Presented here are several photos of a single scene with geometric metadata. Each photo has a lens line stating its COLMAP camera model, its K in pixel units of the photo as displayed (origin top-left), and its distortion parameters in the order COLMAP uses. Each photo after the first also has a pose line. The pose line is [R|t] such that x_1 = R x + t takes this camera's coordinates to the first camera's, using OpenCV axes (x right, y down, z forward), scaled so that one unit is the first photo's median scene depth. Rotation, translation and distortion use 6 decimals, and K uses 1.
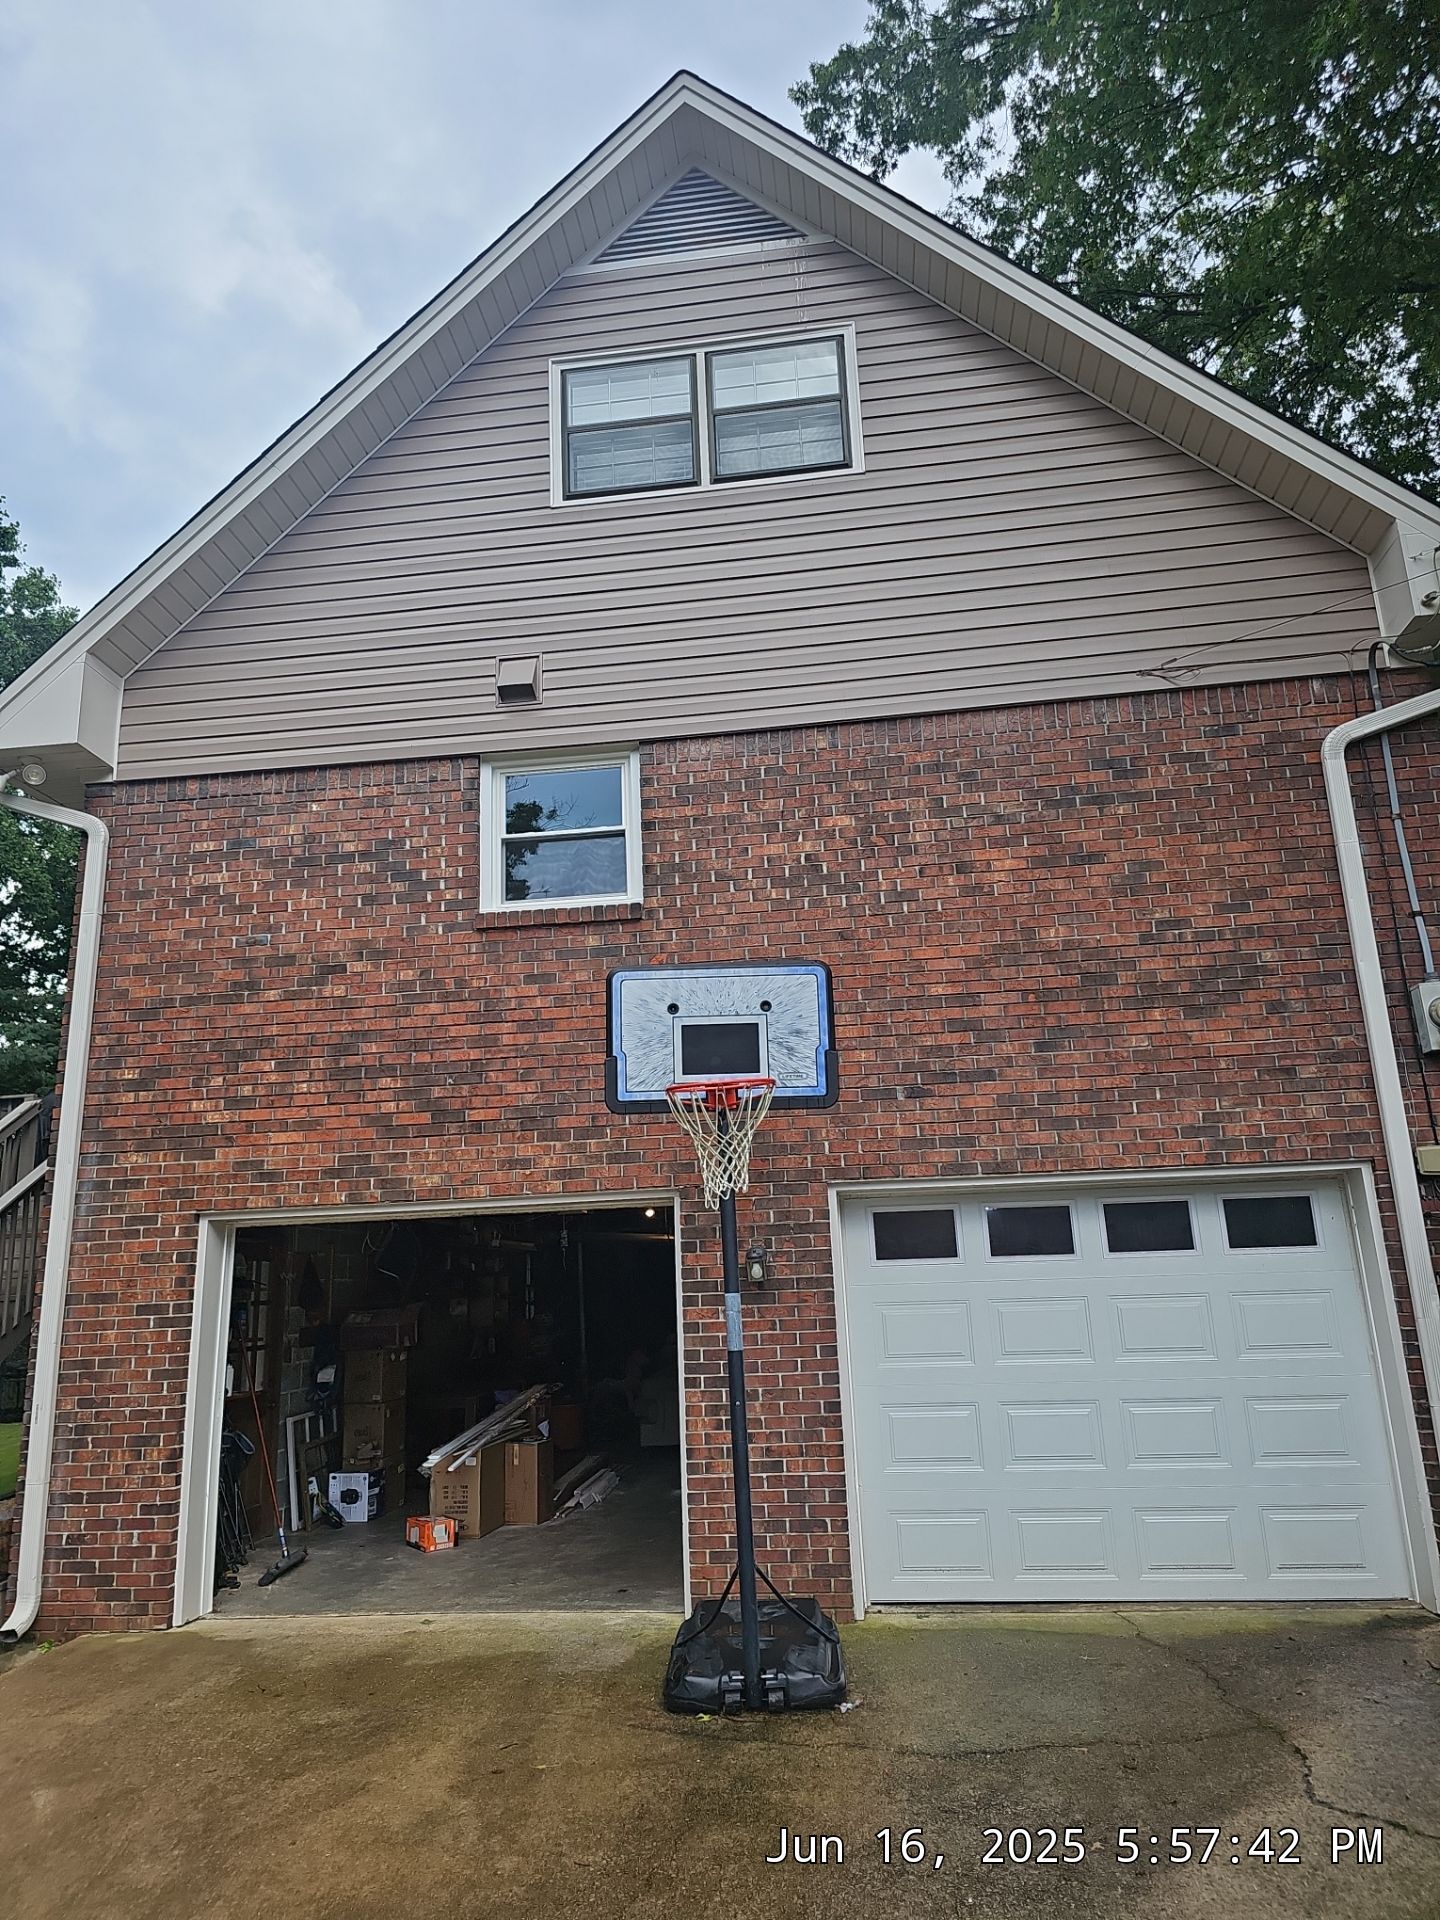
lens RADIAL K [[1254.2, 0, 709.4], [0, 1254.2, 959.3], [0, 0, 1]] dist [0.083073, -0.084687]
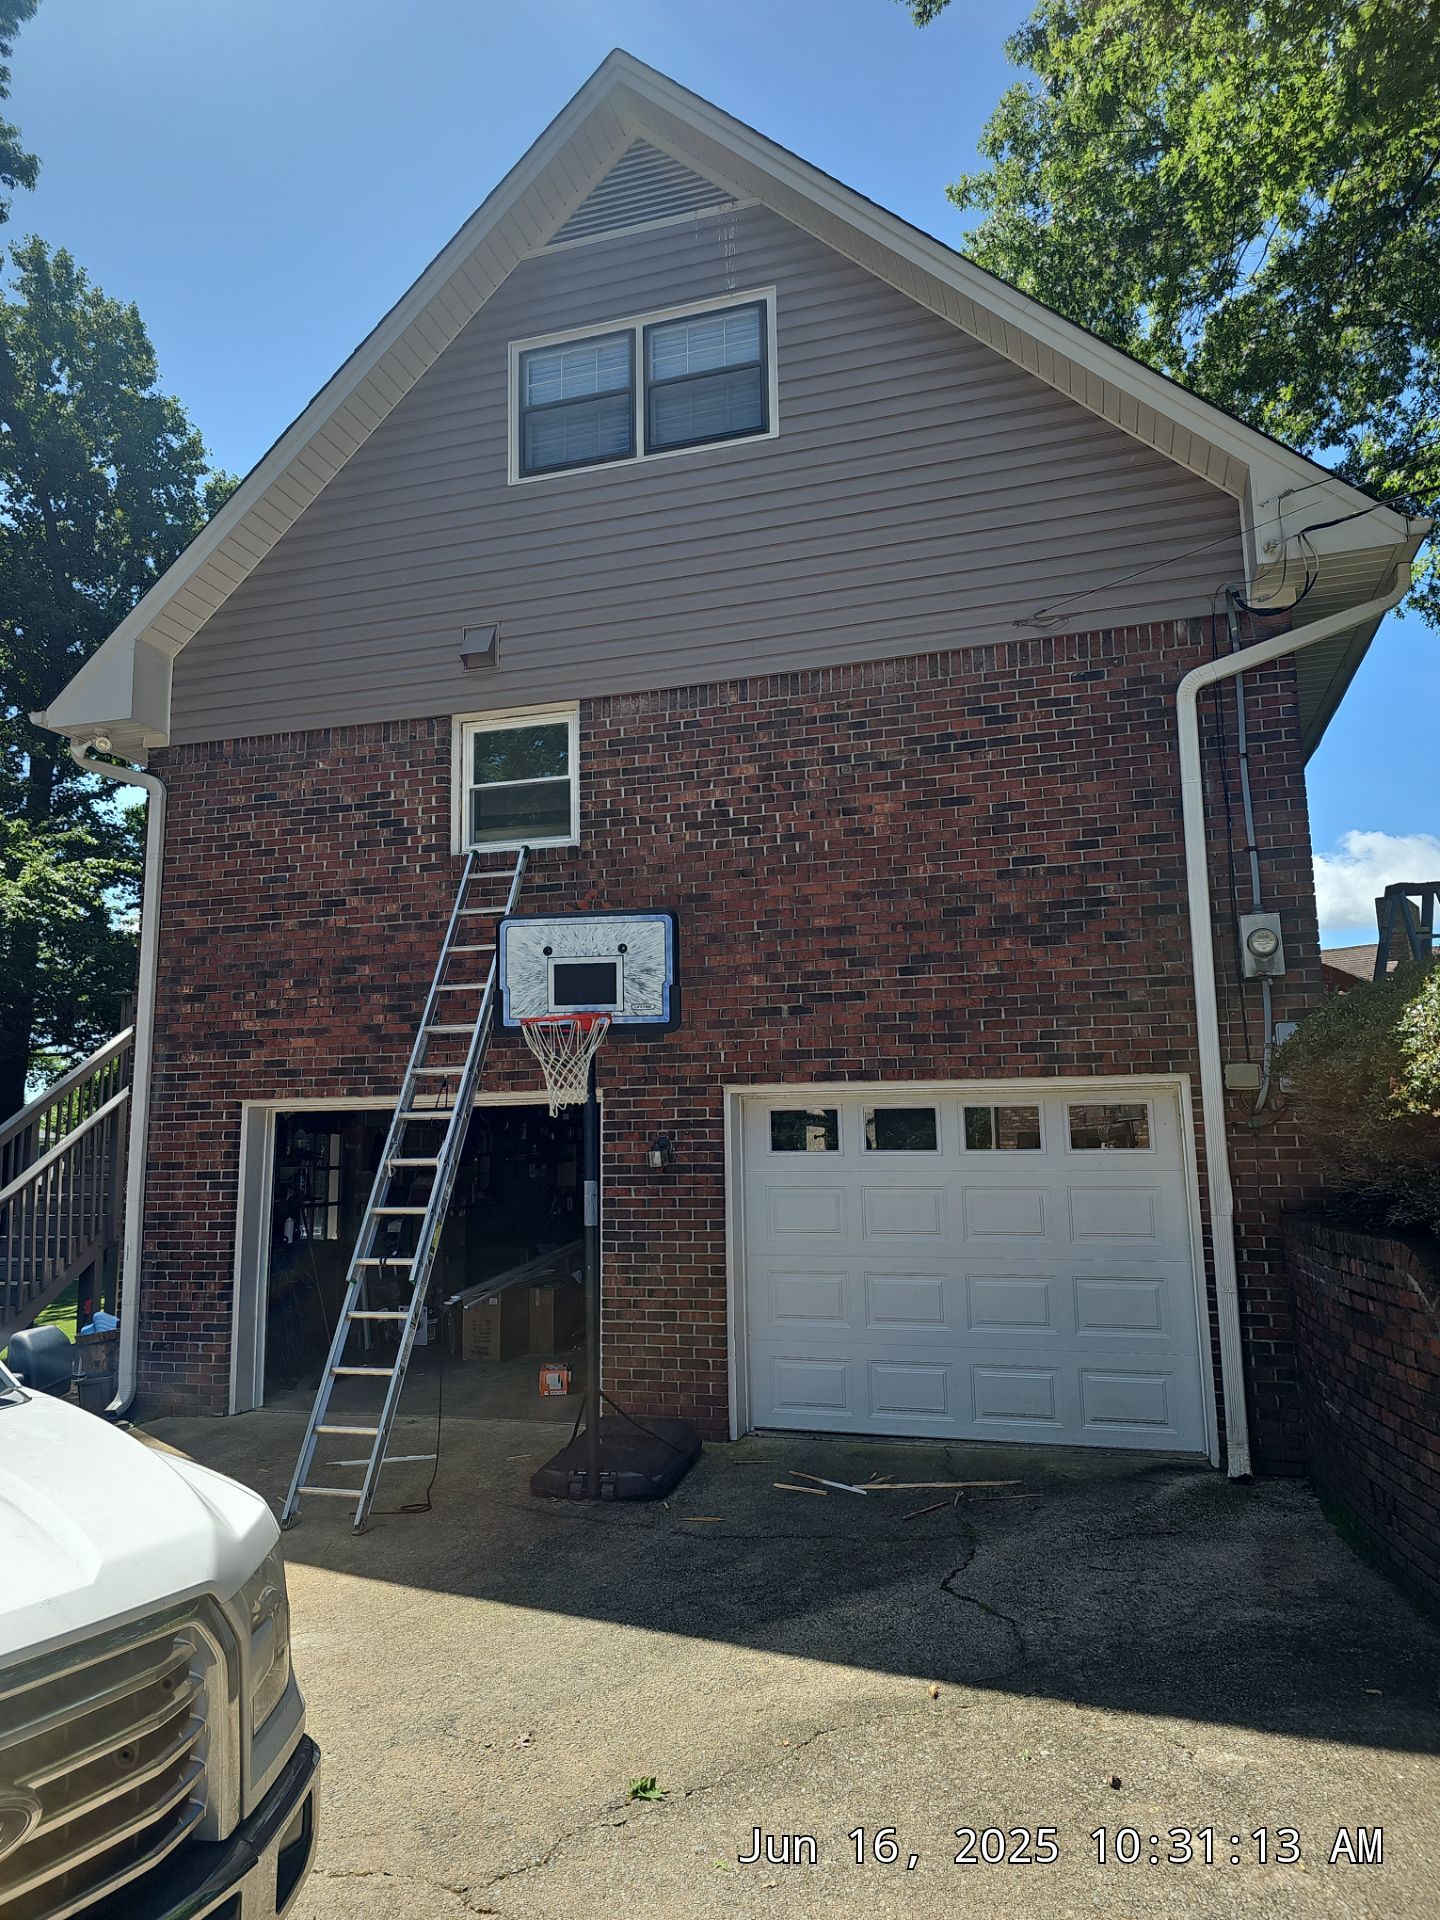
lens RADIAL K [[1262.5, 0, 724.6], [0, 1262.5, 952.5], [0, 0, 1]] dist [0.087444, -0.079696]
pose [[0.985535, -0.003394, -0.169435, 0.277483], [0.021901, 0.993967, 0.107474, -0.069380], [0.168048, -0.109630, 0.979664, -0.132840]]
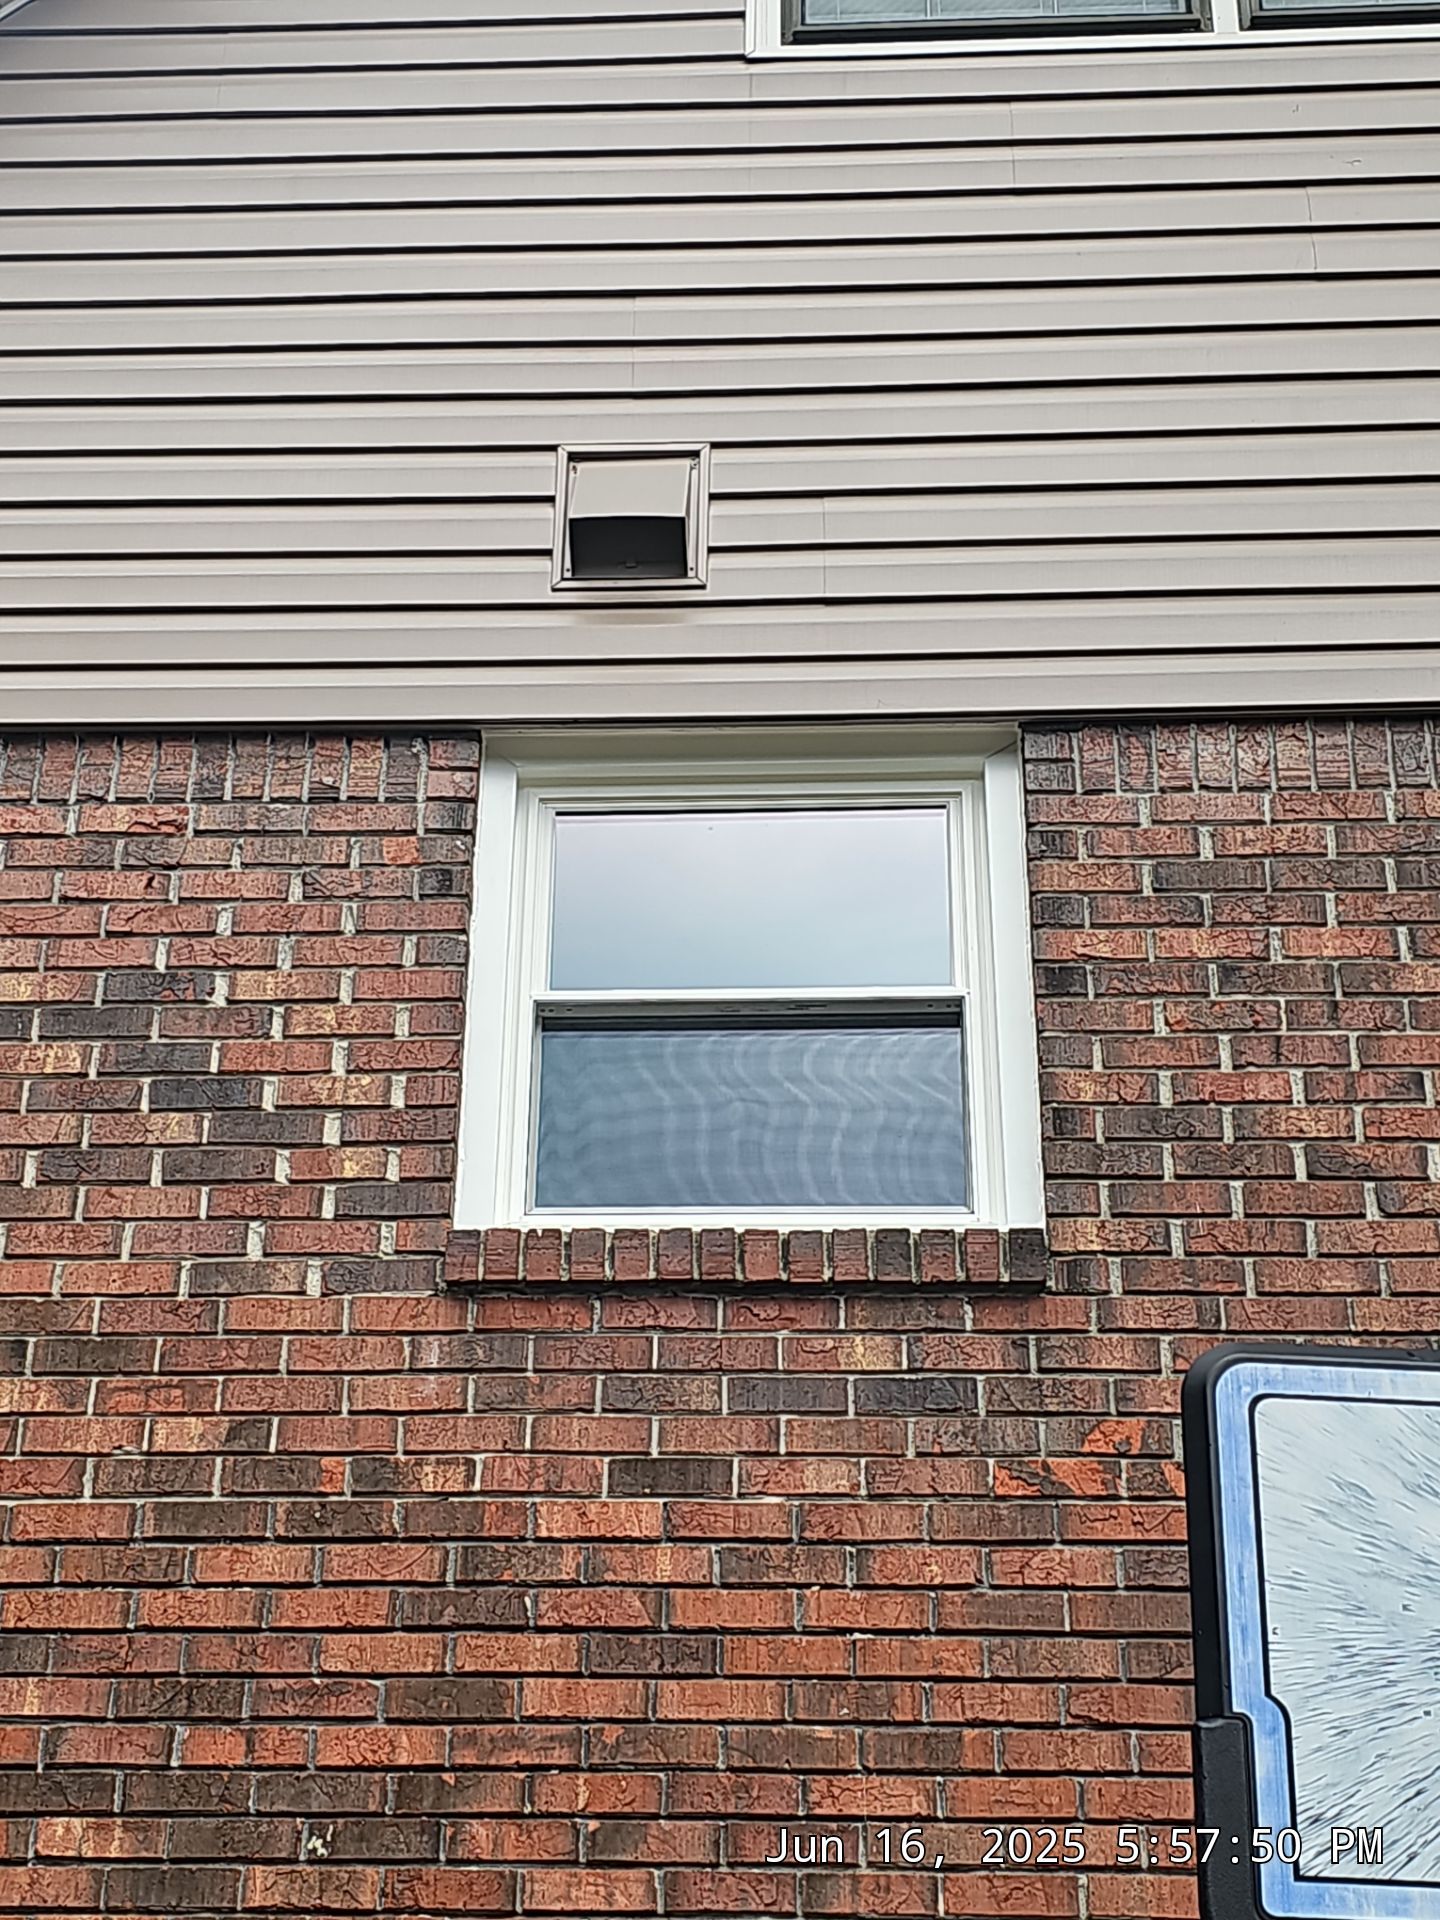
lens RADIAL K [[2941.3, 0, 663.6], [0, 2941.3, 958.3], [0, 0, 1]] dist [0.319049, -1.388147]
pose [[0.996439, 0.079374, 0.028456, -0.163469], [-0.069528, 0.964362, -0.255287, 0.071564], [-0.047705, 0.252399, 0.966447, 0.345138]]
